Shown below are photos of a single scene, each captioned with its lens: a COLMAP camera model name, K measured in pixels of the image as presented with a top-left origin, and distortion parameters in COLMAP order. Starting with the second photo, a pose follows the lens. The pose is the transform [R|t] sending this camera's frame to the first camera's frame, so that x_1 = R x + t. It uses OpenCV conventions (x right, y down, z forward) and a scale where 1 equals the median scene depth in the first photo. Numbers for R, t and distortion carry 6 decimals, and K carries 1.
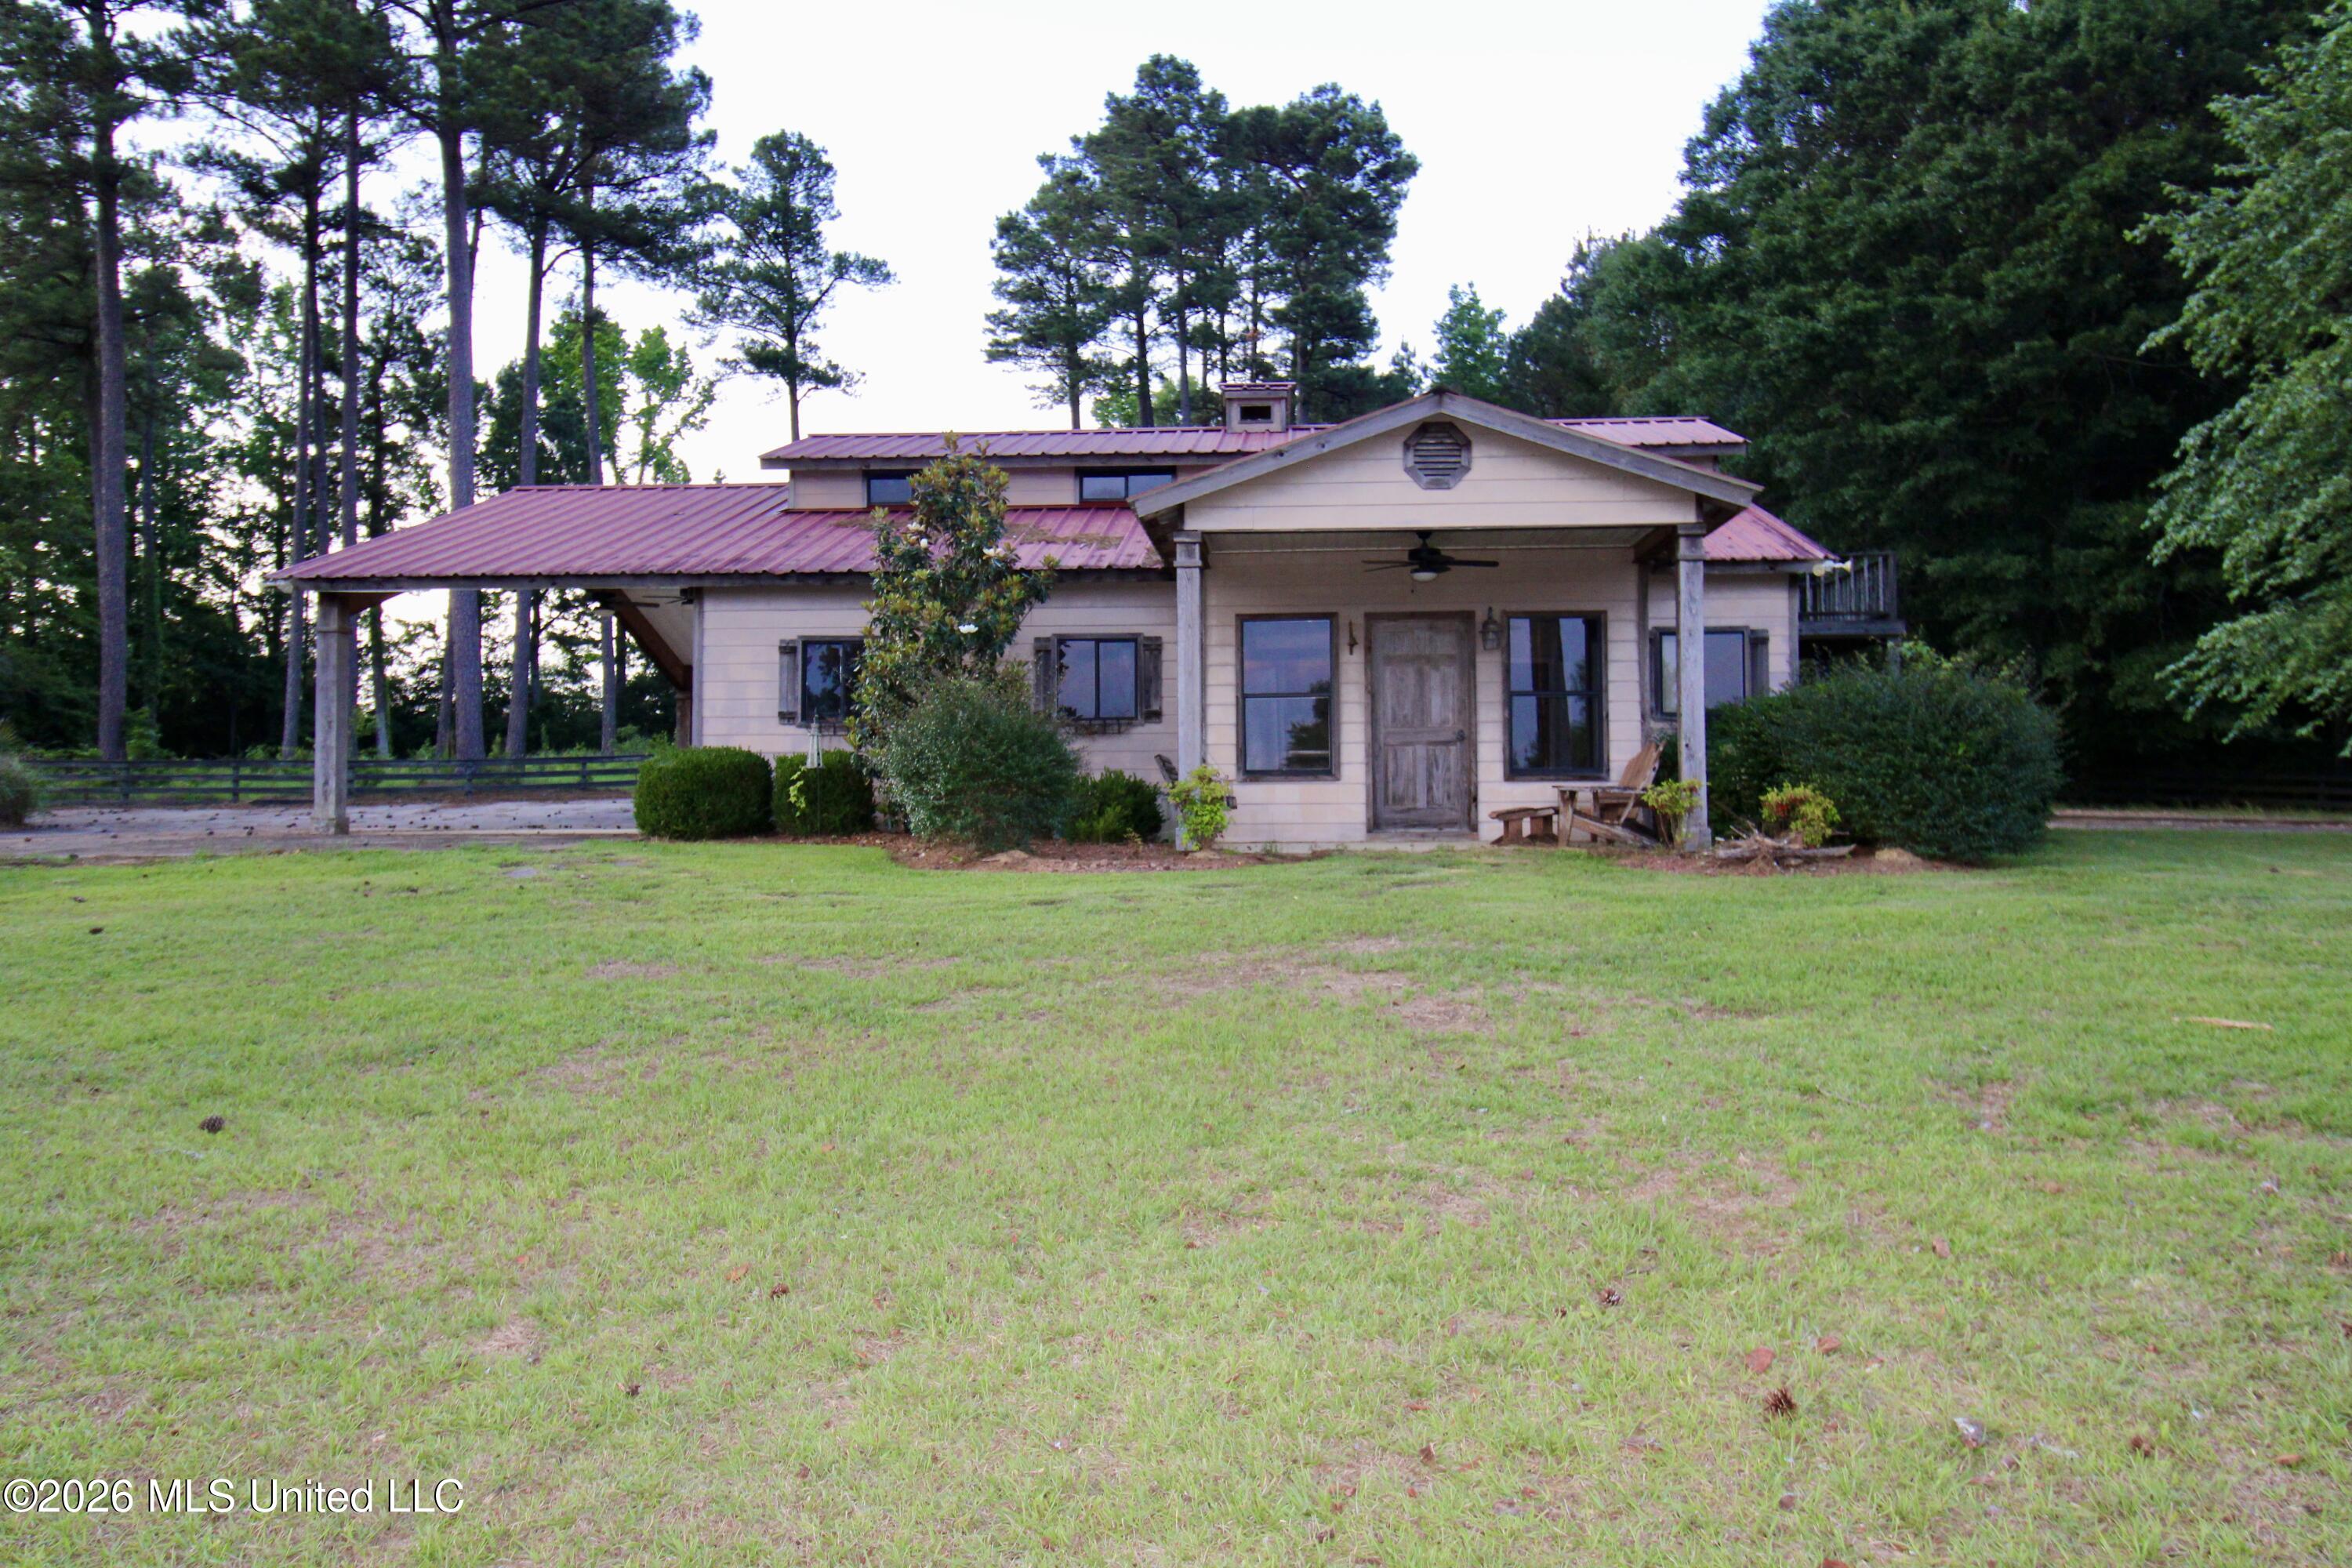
lens RADIAL K [[1683.8, 0, 1176.0], [0, 1683.8, 784.0], [0, 0, 1]] dist [0.008654, -0.004477]
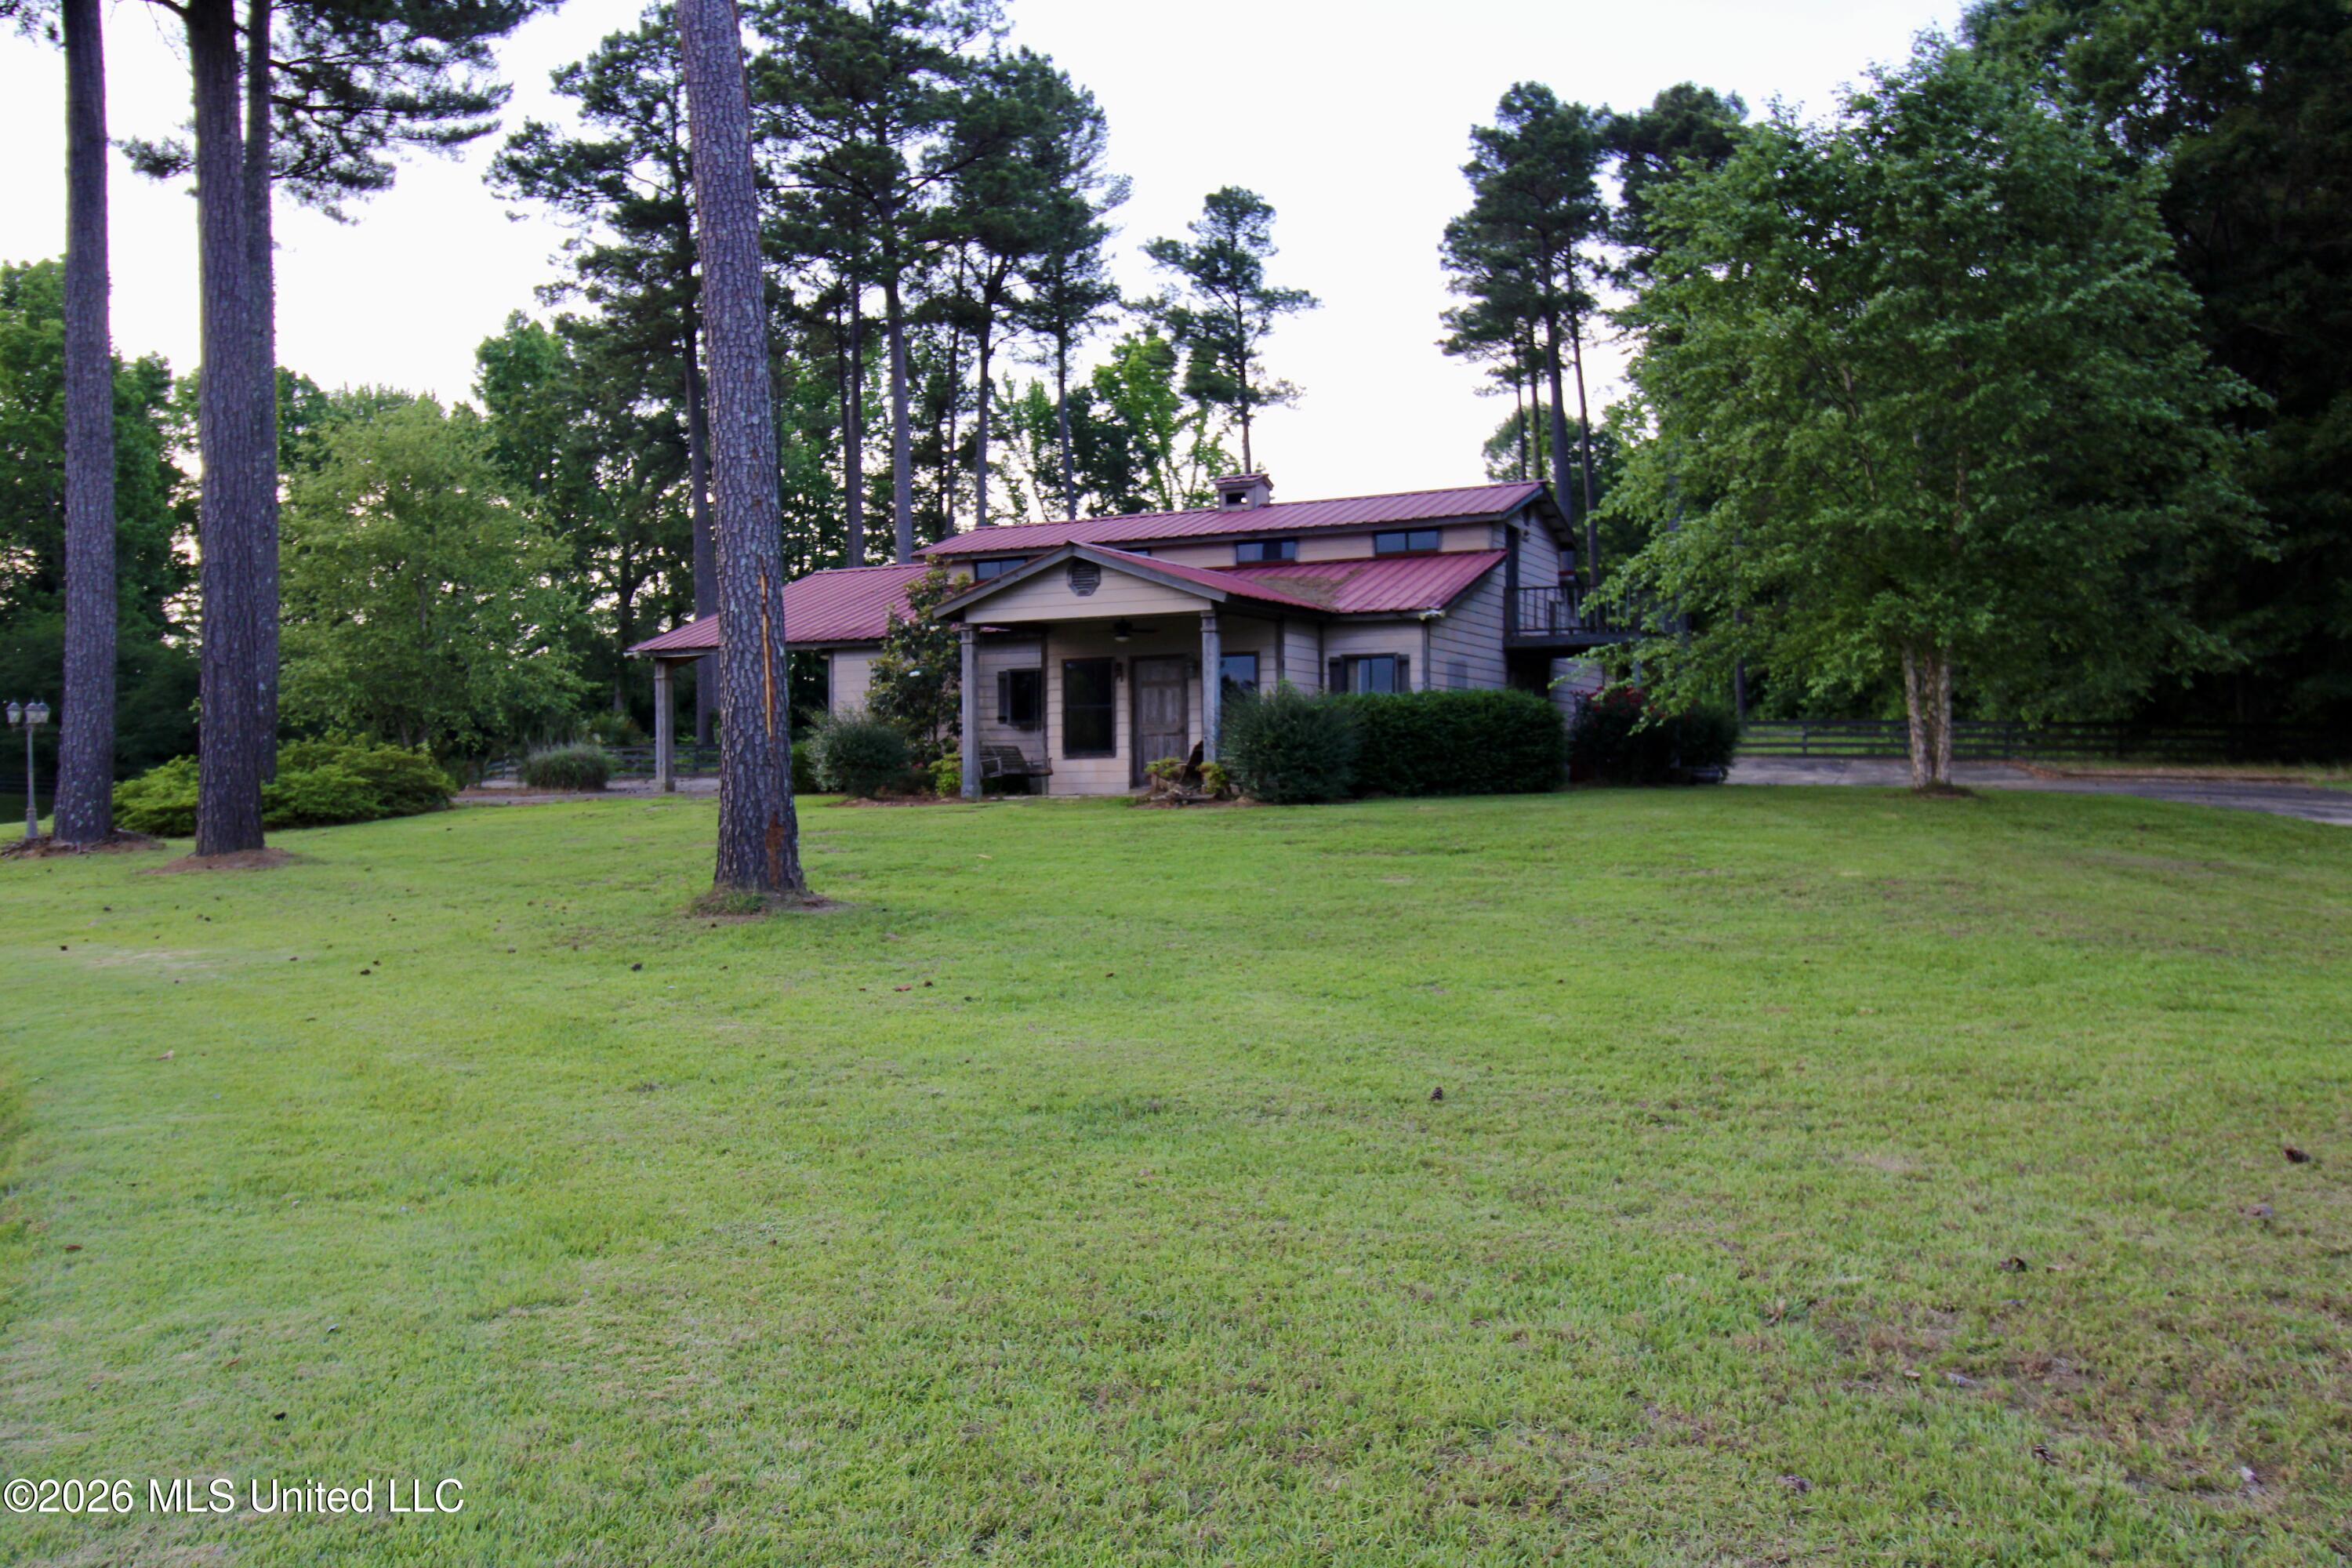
lens RADIAL K [[1840.2, 0, 1176.0], [0, 1840.2, 784.0], [0, 0, 1]] dist [0.006988, 0.004369]
pose [[0.918885, -0.005226, -0.394491, 0.420426], [0.012467, 0.999798, 0.015796, -0.001753], [0.394328, -0.019433, 0.918764, -0.315851]]
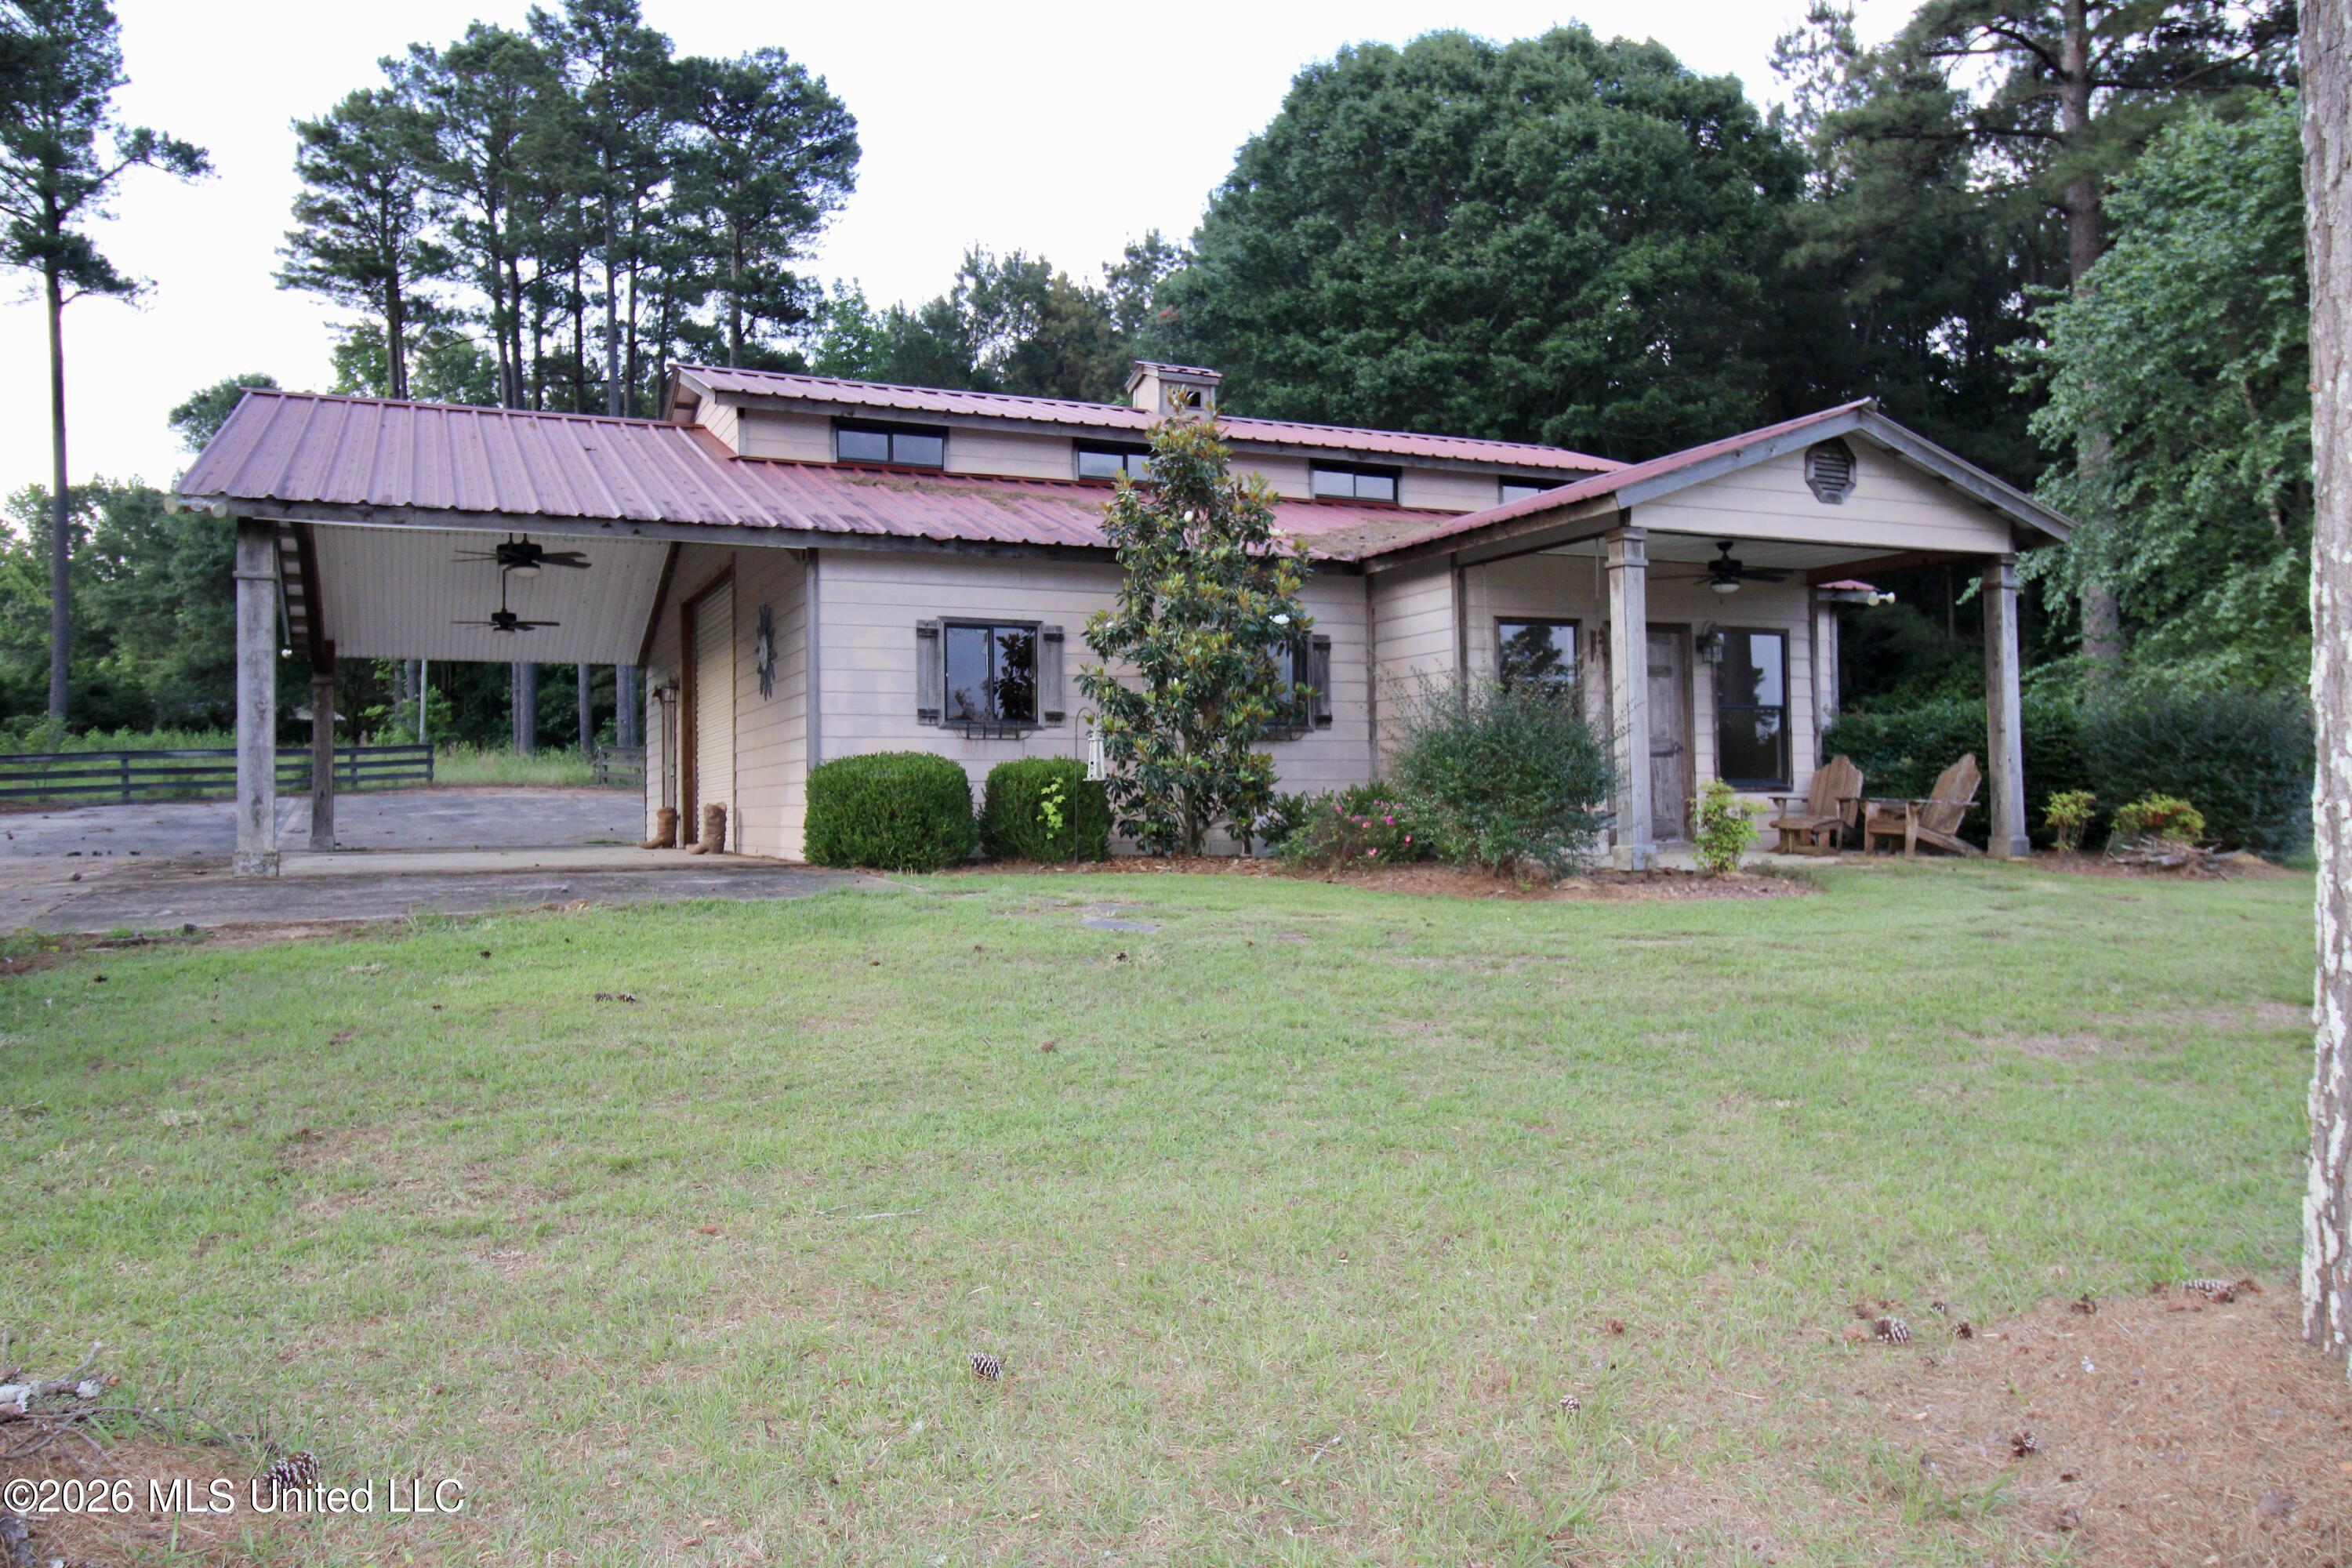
lens RADIAL K [[1651.9, 0, 1176.0], [0, 1651.9, 784.0], [0, 0, 1]] dist [0.007610, -0.002403]
pose [[0.879010, -0.002912, 0.476795, -0.257058], [0.002503, 0.999996, 0.001492, -0.003940], [-0.476798, -0.000118, 0.879013, 0.123813]]
